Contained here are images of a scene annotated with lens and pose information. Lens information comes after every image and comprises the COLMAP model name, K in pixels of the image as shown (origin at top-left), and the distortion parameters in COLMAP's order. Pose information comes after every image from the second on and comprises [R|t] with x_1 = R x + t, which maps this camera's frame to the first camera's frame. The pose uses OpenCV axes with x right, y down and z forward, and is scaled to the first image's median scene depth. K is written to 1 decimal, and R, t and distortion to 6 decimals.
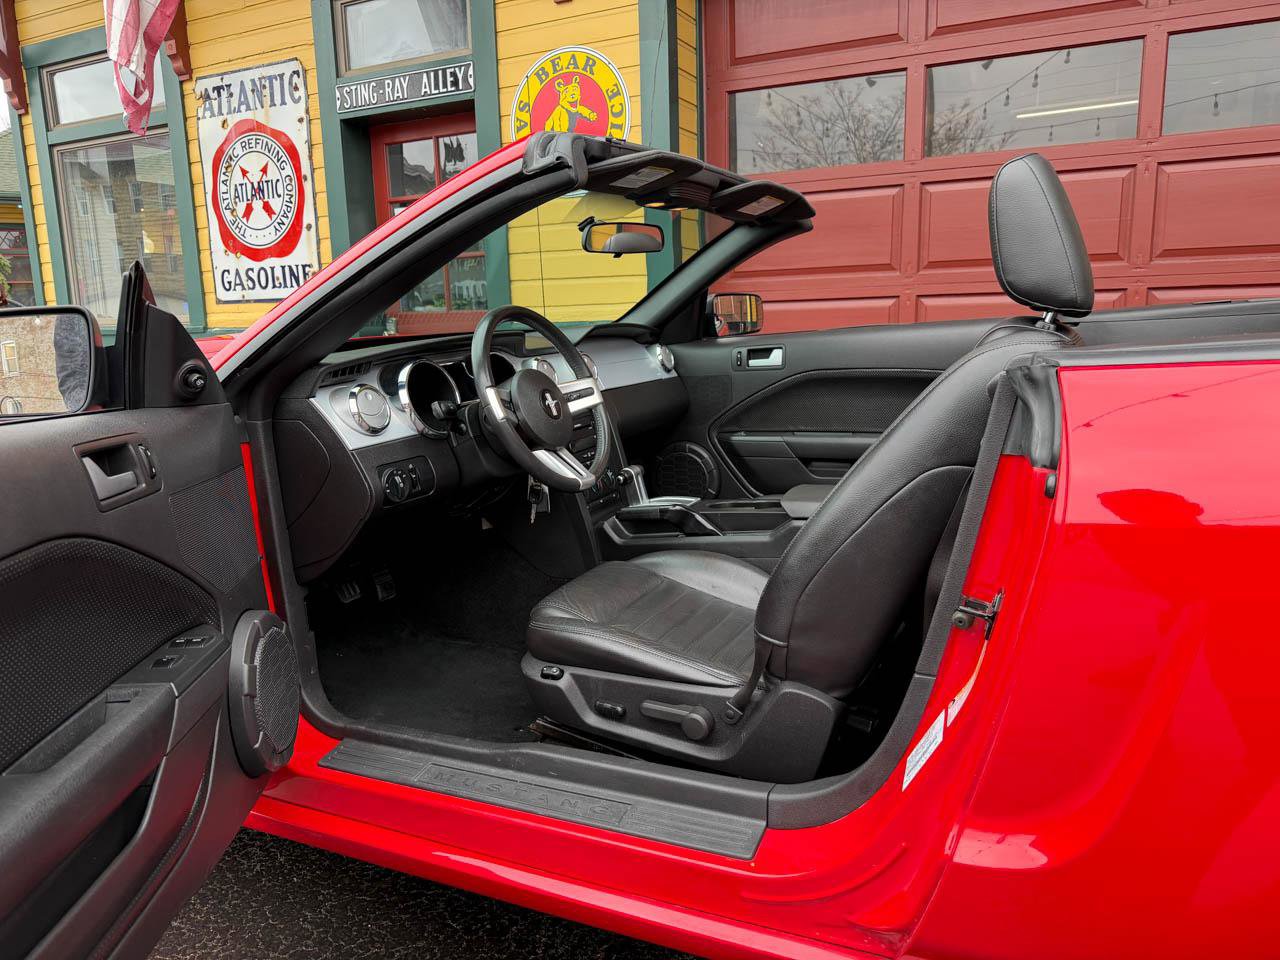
lens RADIAL K [[912.1, 0, 634.0], [0, 912.1, 480.6], [0, 0, 1]] dist [0.003919, -0.007323]
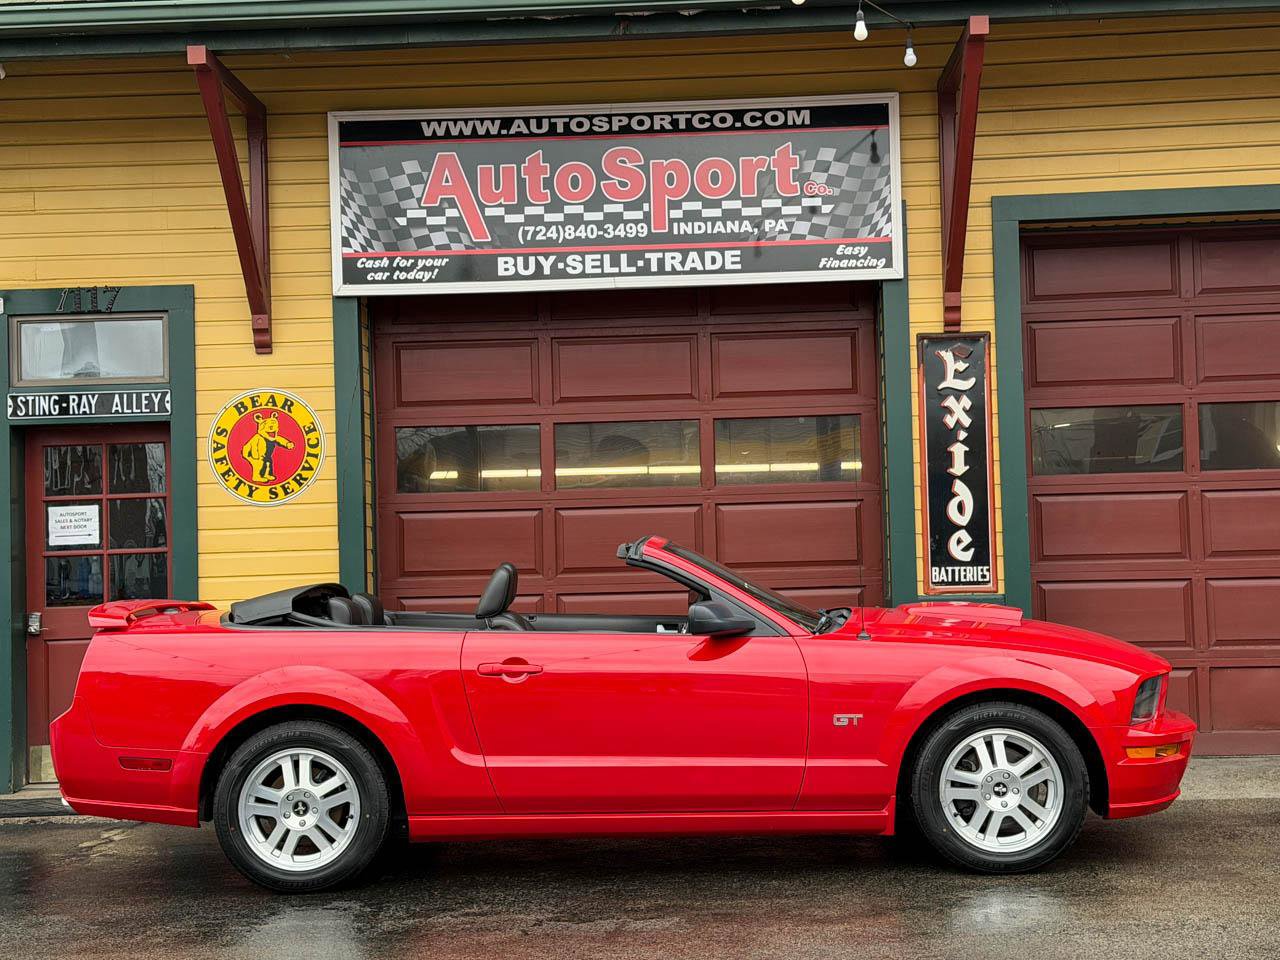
lens RADIAL K [[1861.2, 0, 647.6], [0, 1861.2, 477.7], [0, 0, 1]] dist [0.163616, 0.000000]
pose [[0.911887, 0.025246, 0.409665, -0.529670], [0.075193, 0.970939, -0.227210, 0.196908], [-0.403495, 0.237994, 0.883488, -1.139658]]
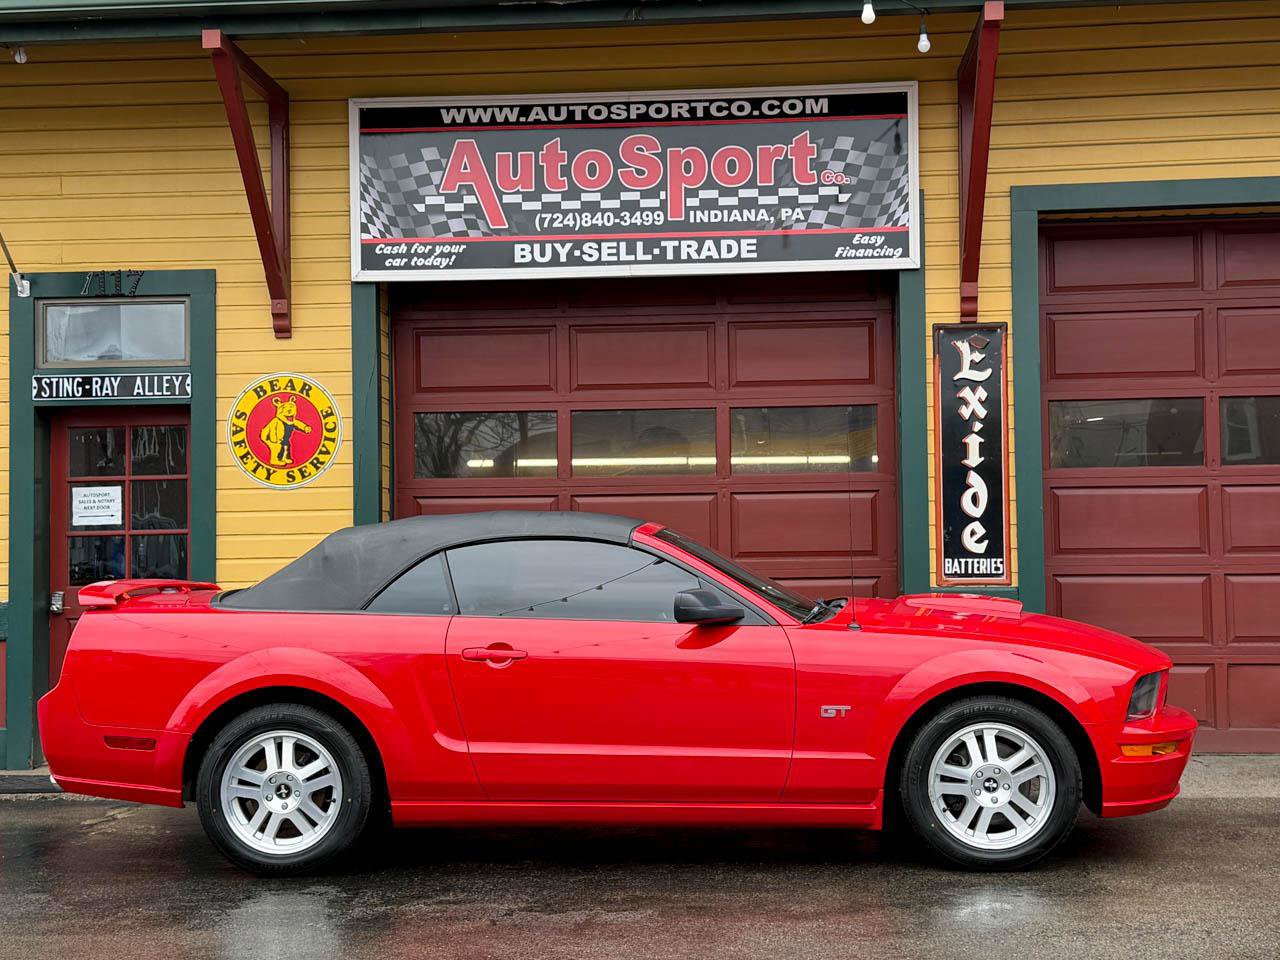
lens RADIAL K [[1797.6, 0, 651.2], [0, 1797.6, 473.7], [0, 0, 1]] dist [0.157339, 0.000000]
pose [[0.926161, 0.035679, 0.375436, -0.442800], [0.055117, 0.972020, -0.228342, 0.191894], [-0.373078, 0.232174, 0.898280, -1.102984]]
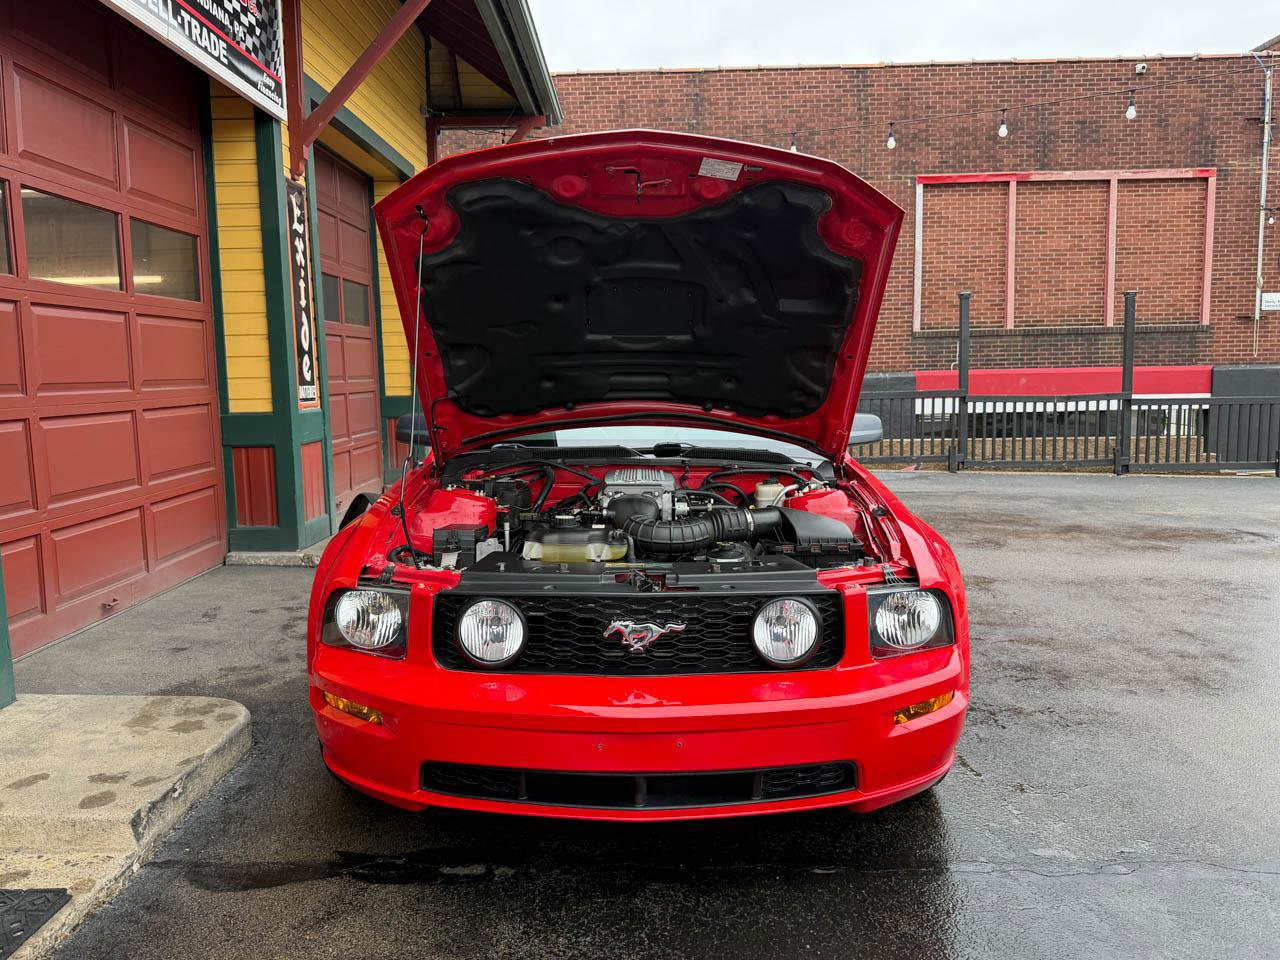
lens RADIAL K [[1021.1, 0, 640.9], [0, 1021.1, 478.6], [0, 0, 1]] dist [0.078438, -0.108755]
pose [[-0.437457, -0.062179, 0.897087, -0.775295], [0.188606, 0.969073, 0.159141, -0.163506], [-0.879238, 0.238813, -0.412201, 0.761421]]
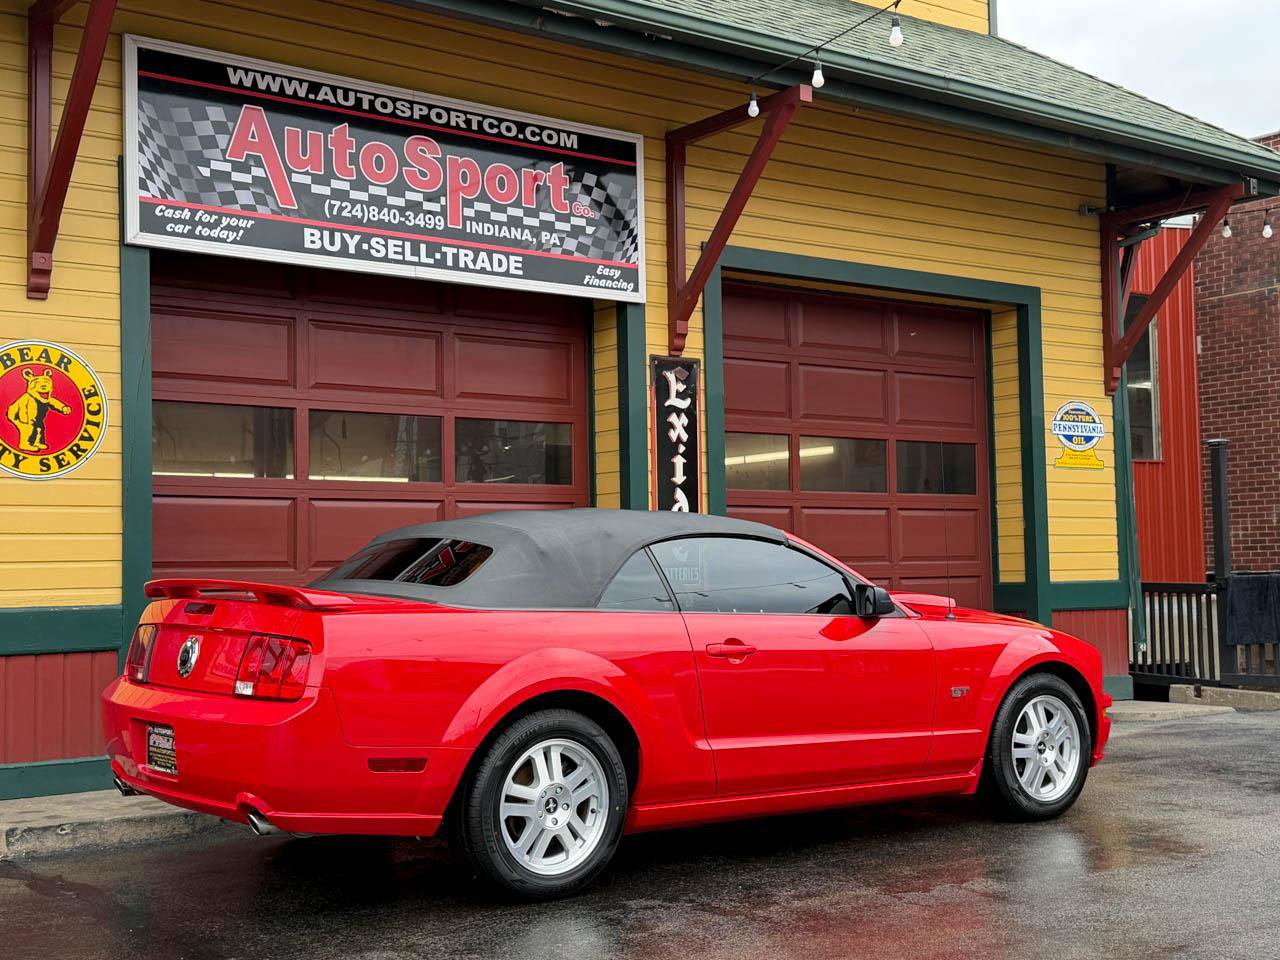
lens RADIAL K [[1625.7, 0, 647.3], [0, 1625.7, 487.4], [0, 0, 1]] dist [0.117830, 0.000000]
pose [[0.449382, 0.070141, 0.890582, -1.182071], [0.164982, 0.973249, -0.159901, 0.070888], [-0.877973, 0.218787, 0.425788, -0.278722]]
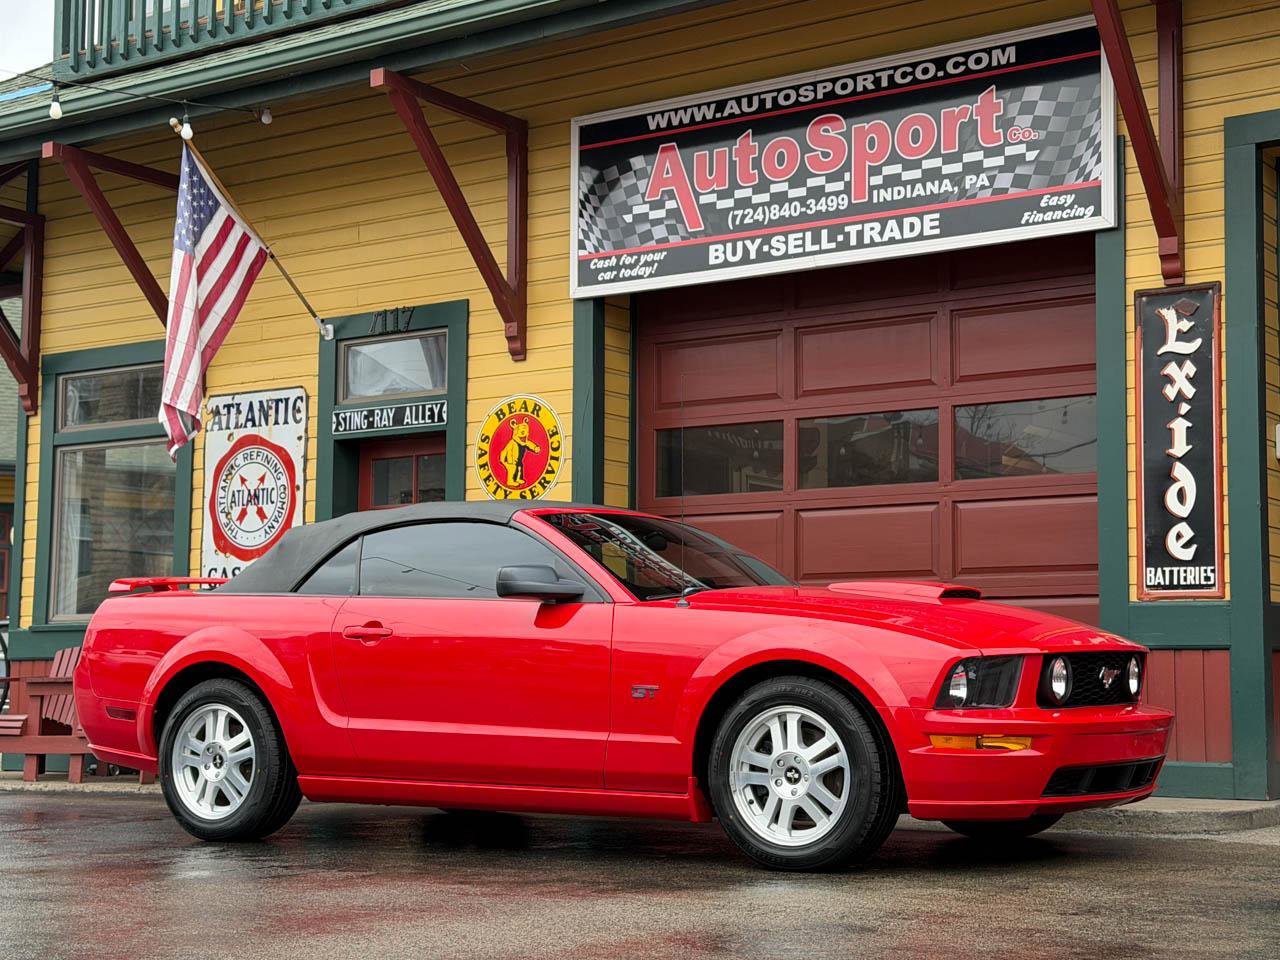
lens RADIAL K [[2032.2, 0, 652.5], [0, 2032.2, 485.6], [0, 0, 1]] dist [0.129750, 0.000000]
pose [[0.989167, 0.017949, -0.145690, 0.424978], [-0.057749, 0.960048, -0.273813, 0.317273], [0.134955, 0.279260, 0.950684, -1.294549]]
